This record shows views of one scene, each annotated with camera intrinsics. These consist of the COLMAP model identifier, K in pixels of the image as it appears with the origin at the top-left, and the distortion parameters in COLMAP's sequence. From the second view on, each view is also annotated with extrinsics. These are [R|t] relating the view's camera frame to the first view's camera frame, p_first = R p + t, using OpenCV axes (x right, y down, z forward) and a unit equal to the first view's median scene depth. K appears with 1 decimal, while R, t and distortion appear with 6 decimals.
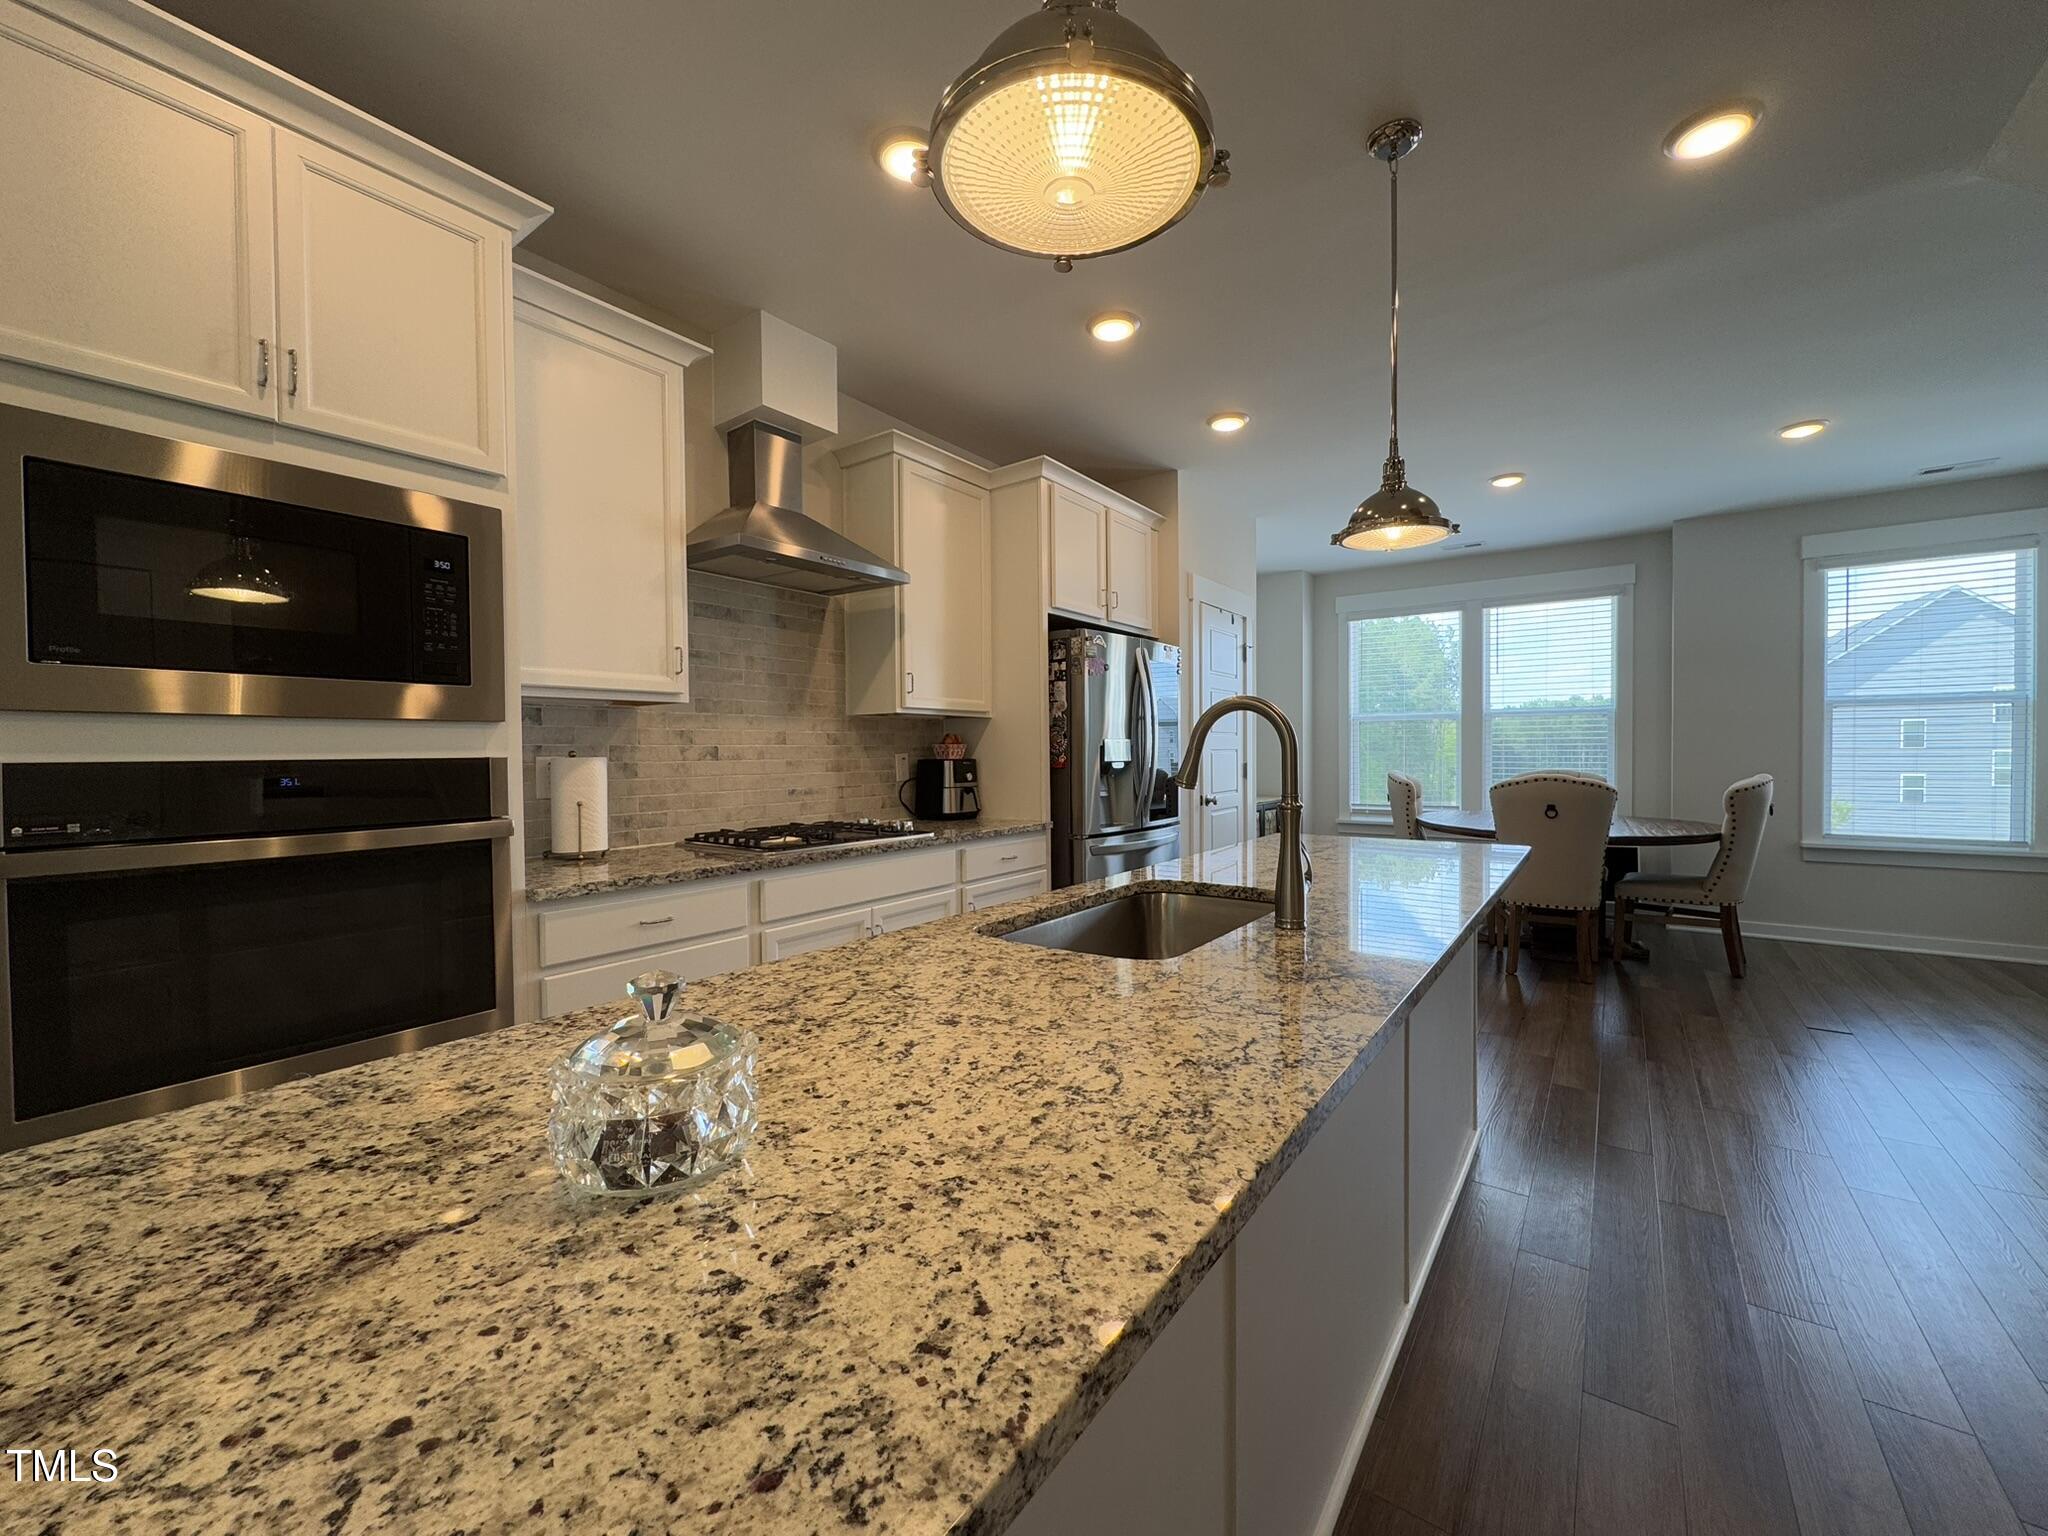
lens RADIAL K [[815.5, 0, 1021.8], [0, 815.5, 765.8], [0, 0, 1]] dist [-0.003616, 0.000608]
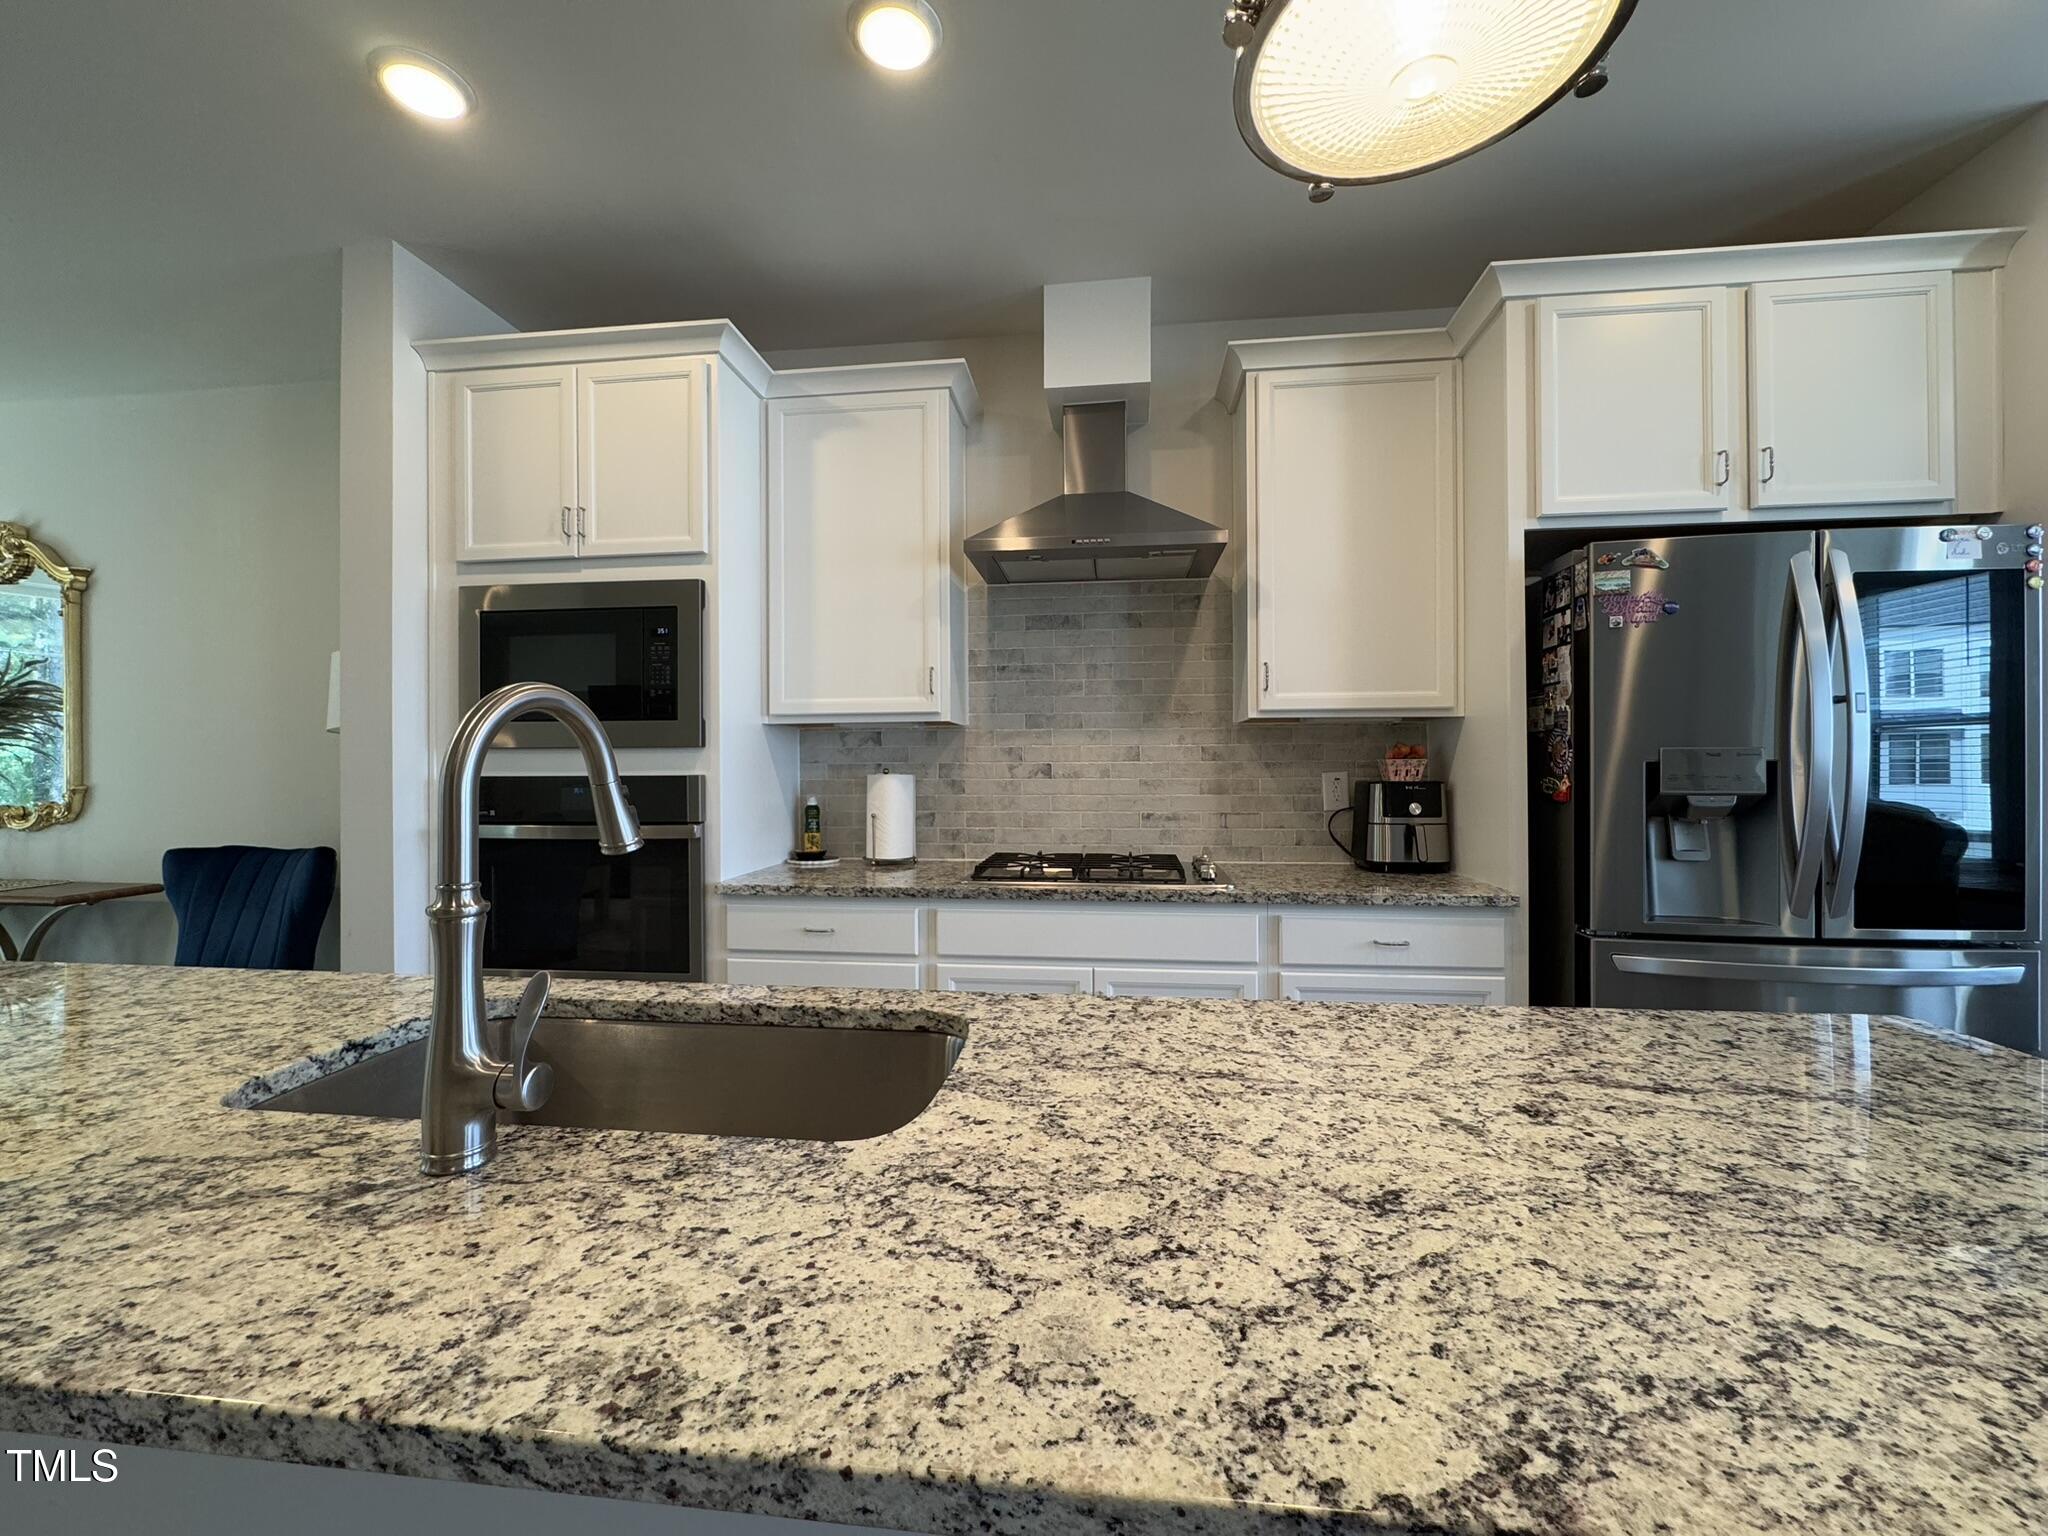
lens RADIAL K [[815.5, 0, 1021.8], [0, 815.5, 765.8], [0, 0, 1]] dist [-0.003616, 0.000608]
pose [[0.490876, 0.005561, -0.871212, 0.608995], [-0.015565, 0.999876, -0.002387, -0.025665], [0.871091, 0.014732, 0.490901, 0.704874]]
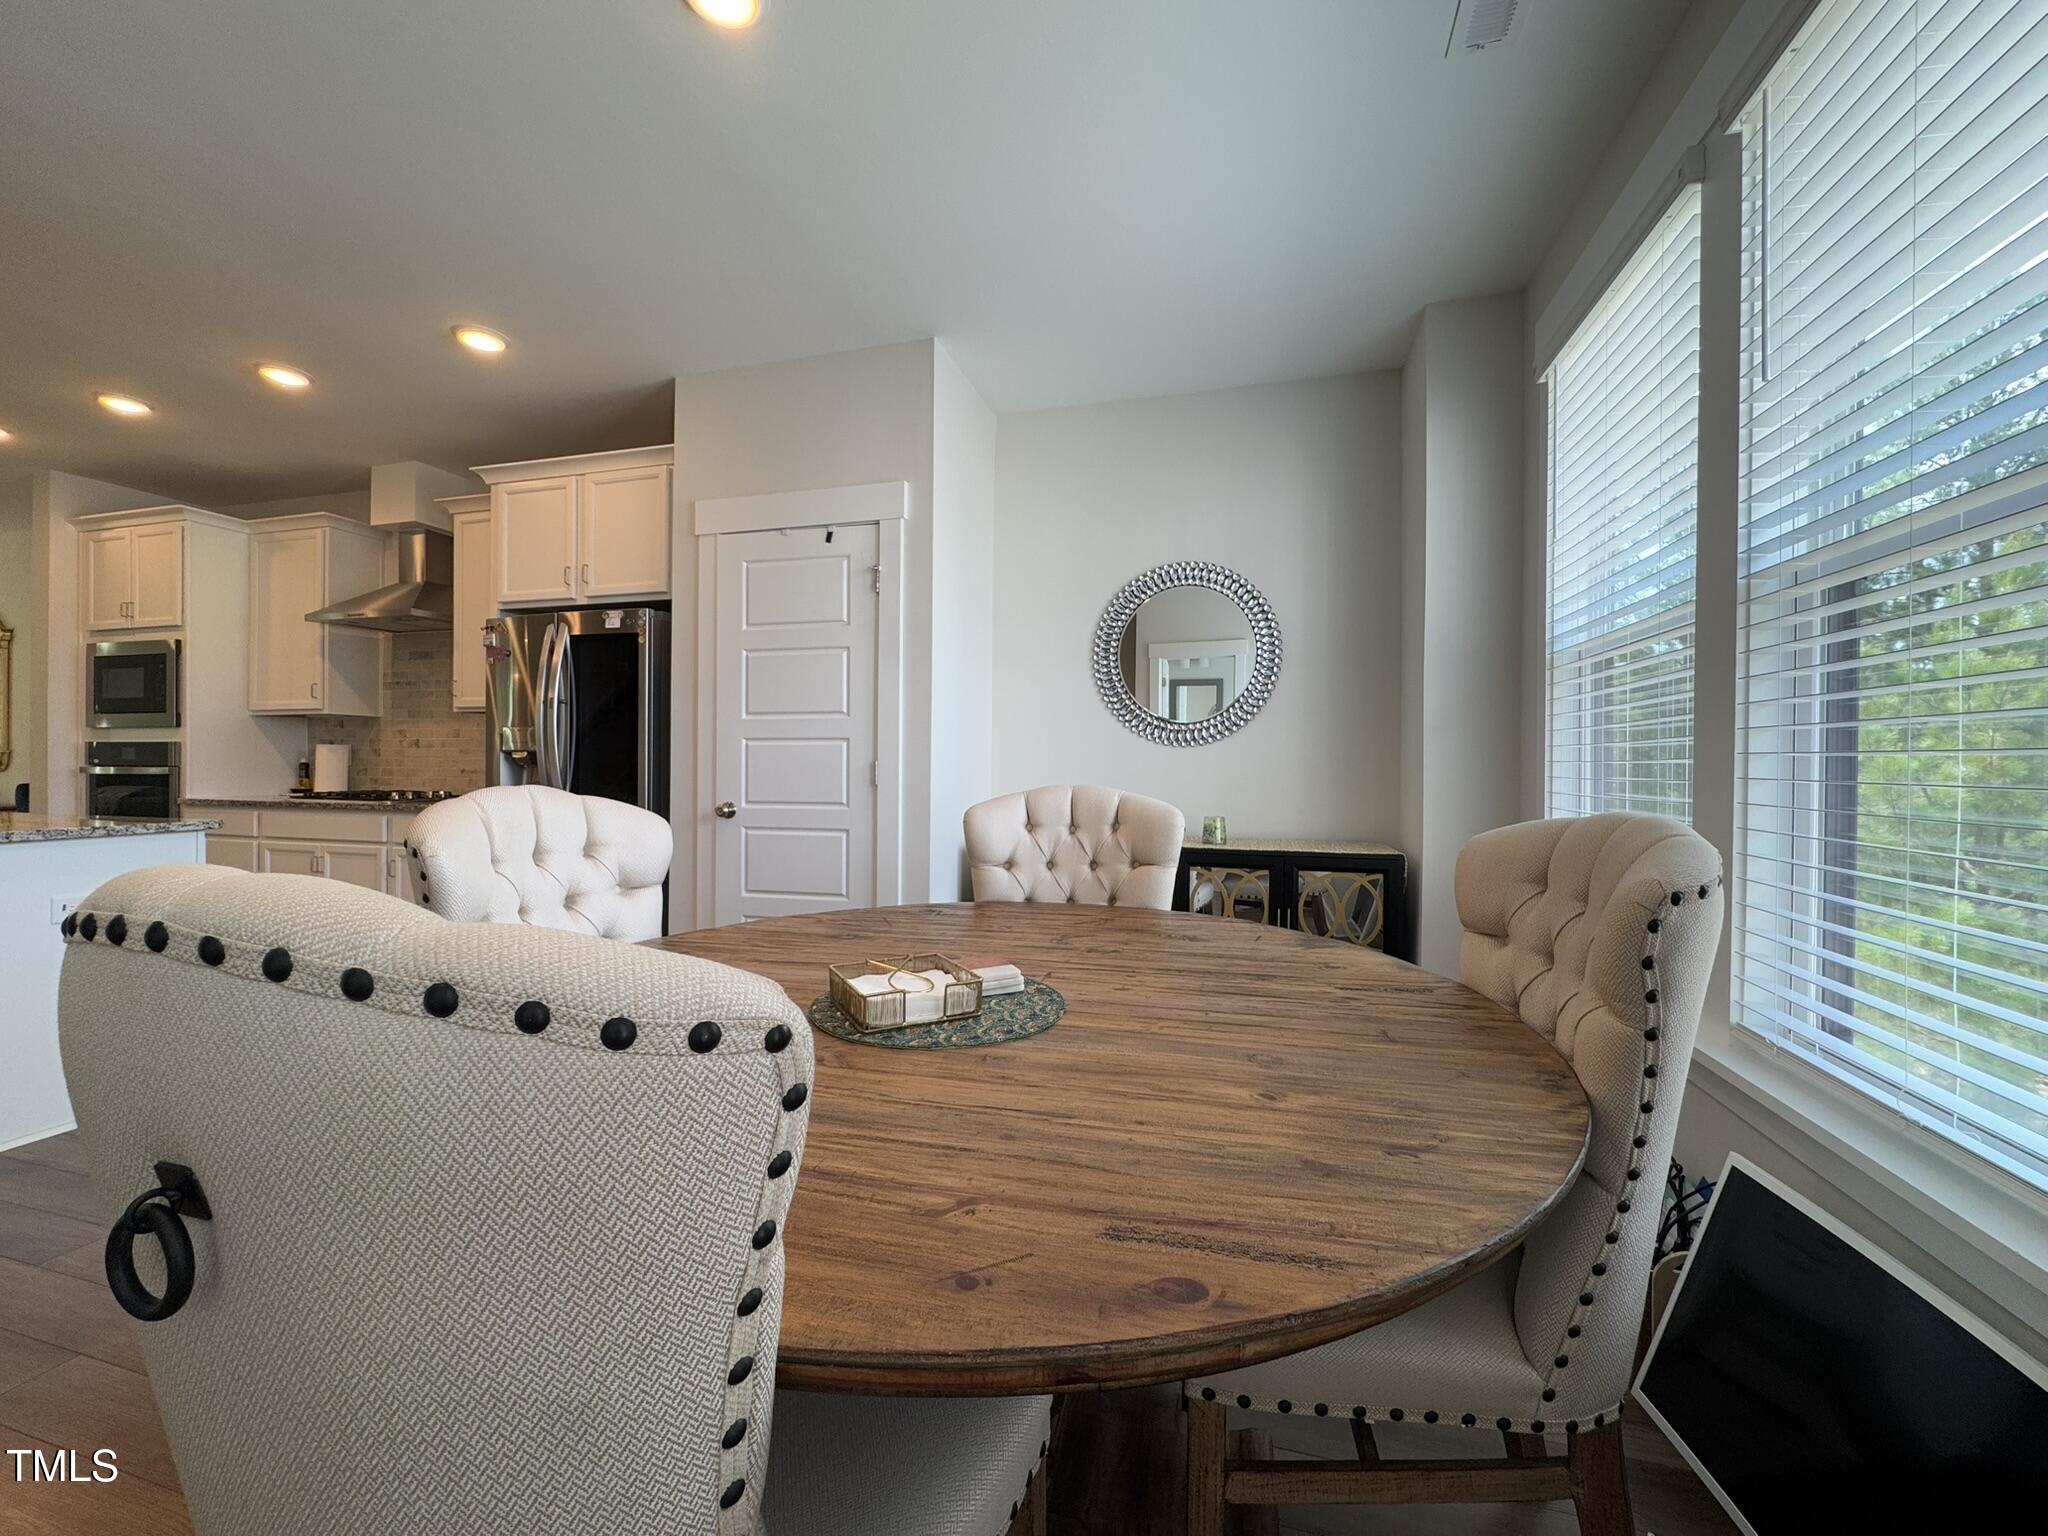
lens RADIAL K [[815.5, 0, 1021.8], [0, 815.5, 765.8], [0, 0, 1]] dist [-0.003616, 0.000608]
pose [[0.345519, 0.013137, -0.938320, 2.150129], [-0.026520, 0.999639, 0.004230, -0.013345], [0.938037, 0.023423, 0.345743, 2.177866]]
